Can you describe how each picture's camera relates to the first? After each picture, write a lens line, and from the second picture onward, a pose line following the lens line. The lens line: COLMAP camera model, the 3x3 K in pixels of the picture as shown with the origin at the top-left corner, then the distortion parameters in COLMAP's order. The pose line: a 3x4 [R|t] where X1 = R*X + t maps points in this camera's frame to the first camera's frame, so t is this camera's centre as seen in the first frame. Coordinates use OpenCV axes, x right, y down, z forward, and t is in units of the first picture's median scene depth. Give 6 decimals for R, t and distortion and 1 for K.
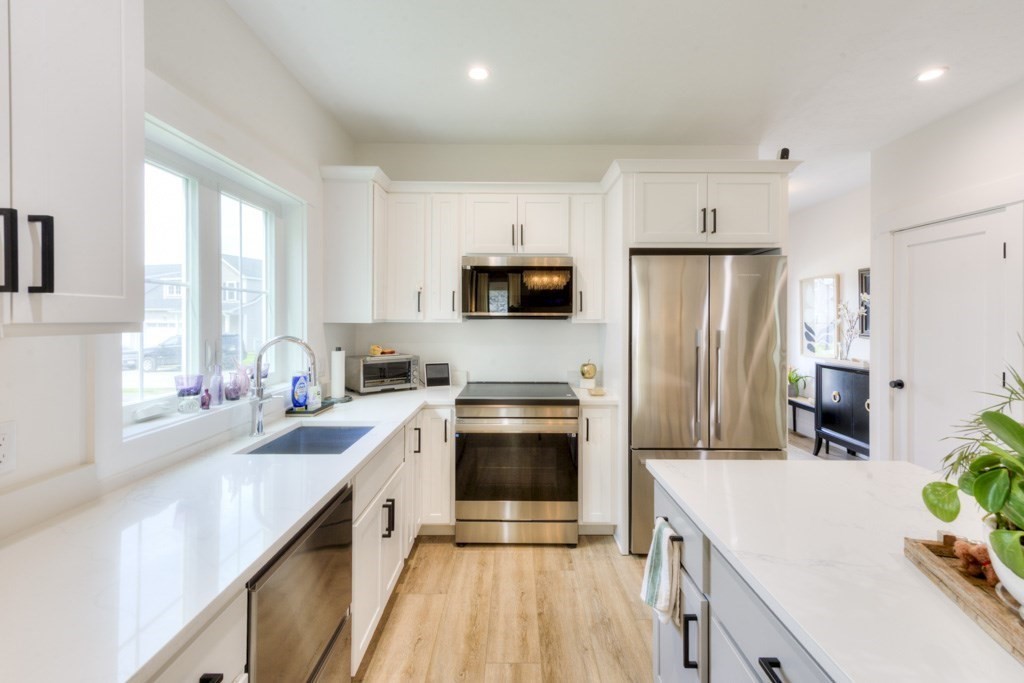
lens RADIAL K [[457.1, 0, 513.7], [0, 457.1, 318.9], [0, 0, 1]] dist [0.014956, -0.001837]
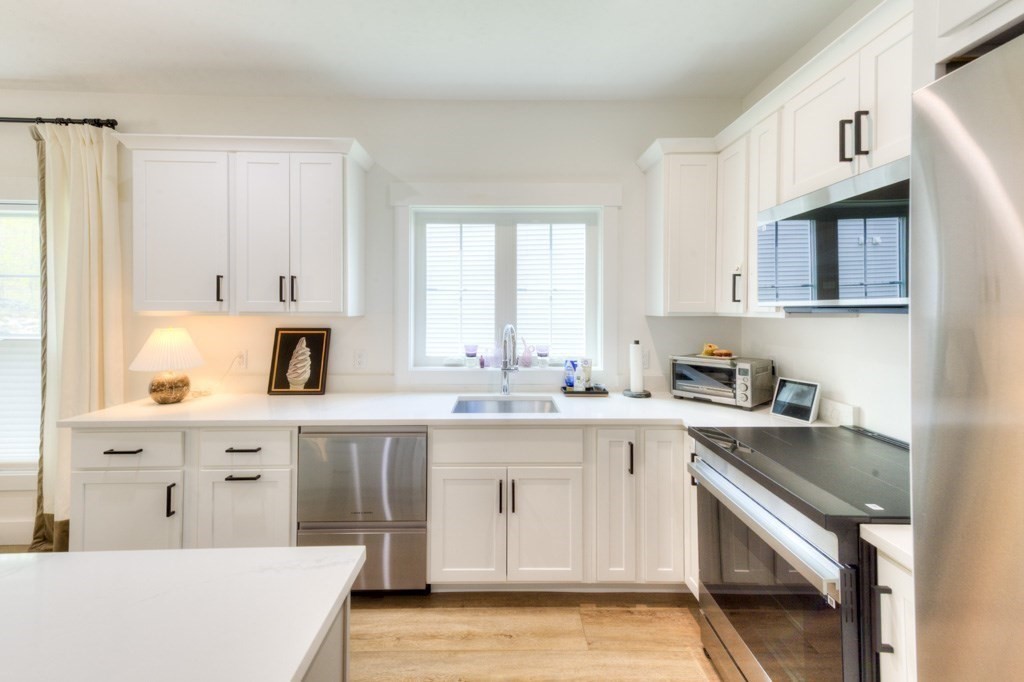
lens RADIAL K [[410.0, 0, 499.8], [0, 410.0, 308.8], [0, 0, 1]] dist [0.018158, 0.000813]
pose [[0.000312, -0.008033, -0.999968, 0.489741], [-0.004916, 0.999956, -0.008035, 0.002263], [0.999988, 0.004918, 0.000272, 0.693569]]
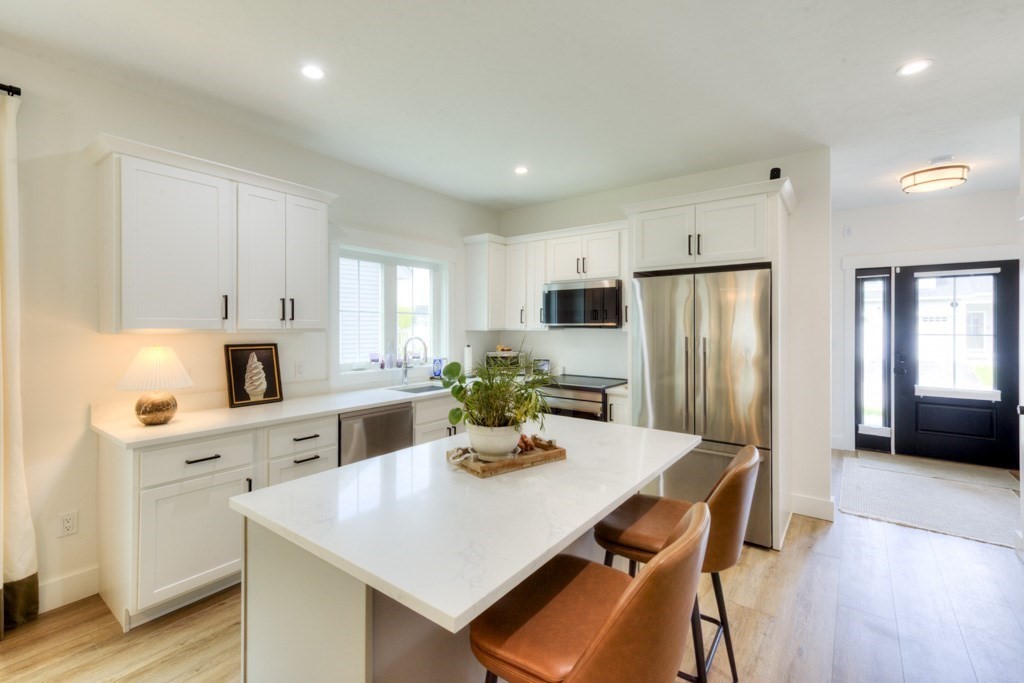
lens RADIAL K [[457.1, 0, 495.0], [0, 457.1, 322.9], [0, 0, 1]] dist [0.014956, -0.001837]
pose [[0.782236, -0.008681, -0.622922, 0.716123], [0.000318, 0.999908, -0.013535, 0.003991], [0.622982, 0.010390, 0.782167, -0.235939]]
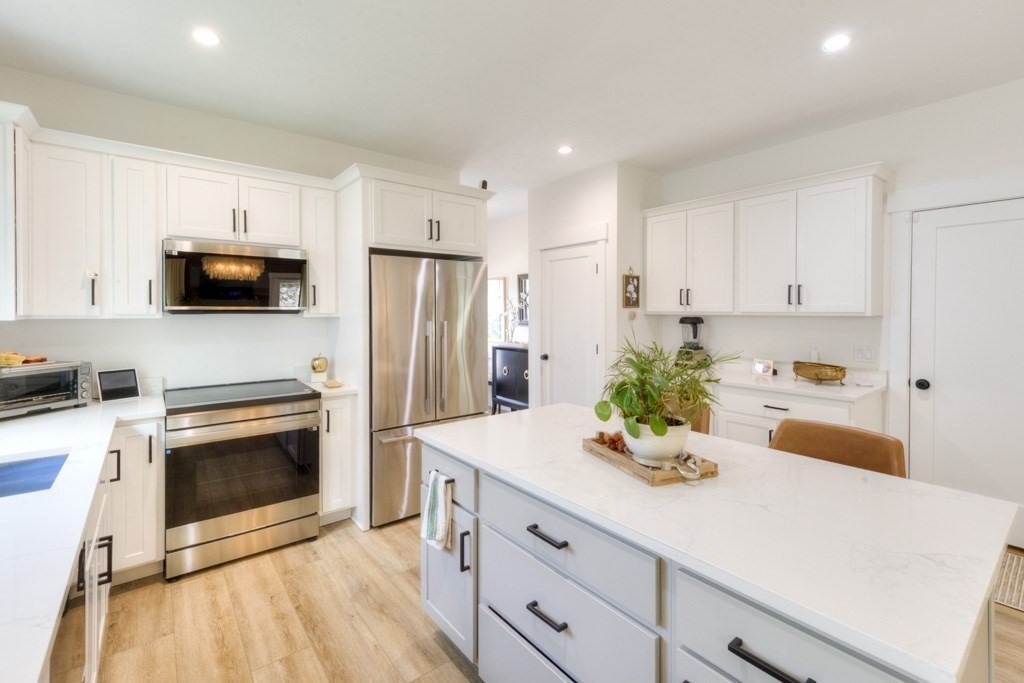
lens RADIAL K [[457.1, 0, 511.1], [0, 457.1, 315.8], [0, 0, 1]] dist [0.014956, -0.001837]
pose [[0.785659, -0.010462, 0.618572, -0.148736], [0.006782, 0.999943, 0.008298, 0.000768], [-0.618623, -0.002324, 0.785685, -0.059317]]
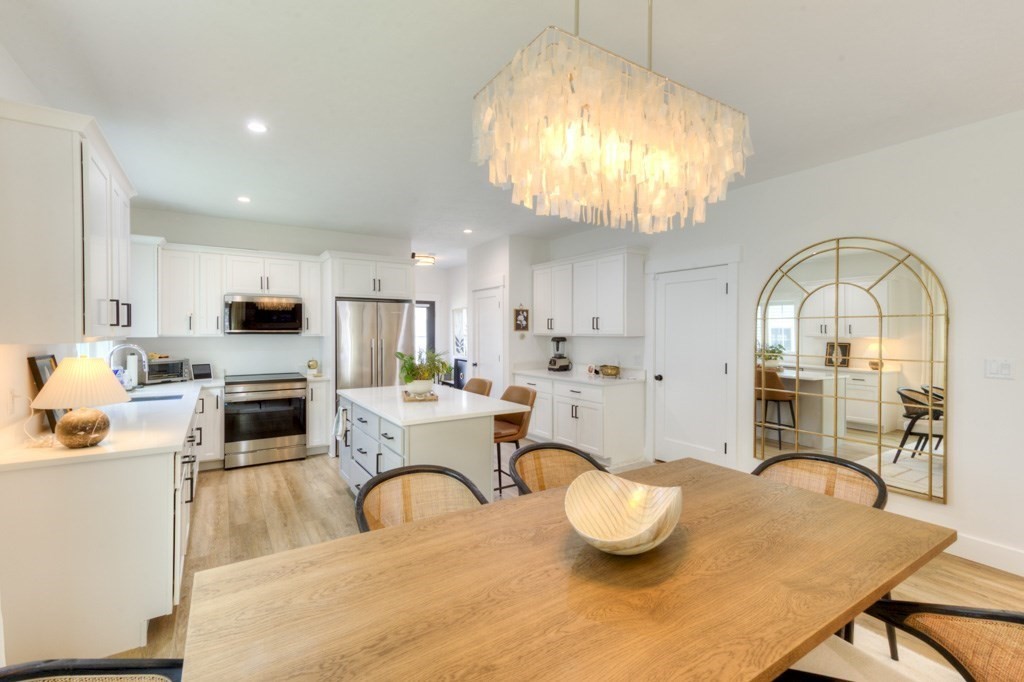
lens RADIAL K [[457.1, 0, 527.5], [0, 457.1, 335.3], [0, 0, 1]] dist [0.014956, -0.001837]
pose [[0.829315, -0.006497, 0.558743, -0.145978], [0.004181, 0.999977, 0.005422, -0.000384], [-0.558765, -0.002161, 0.829323, -0.993832]]
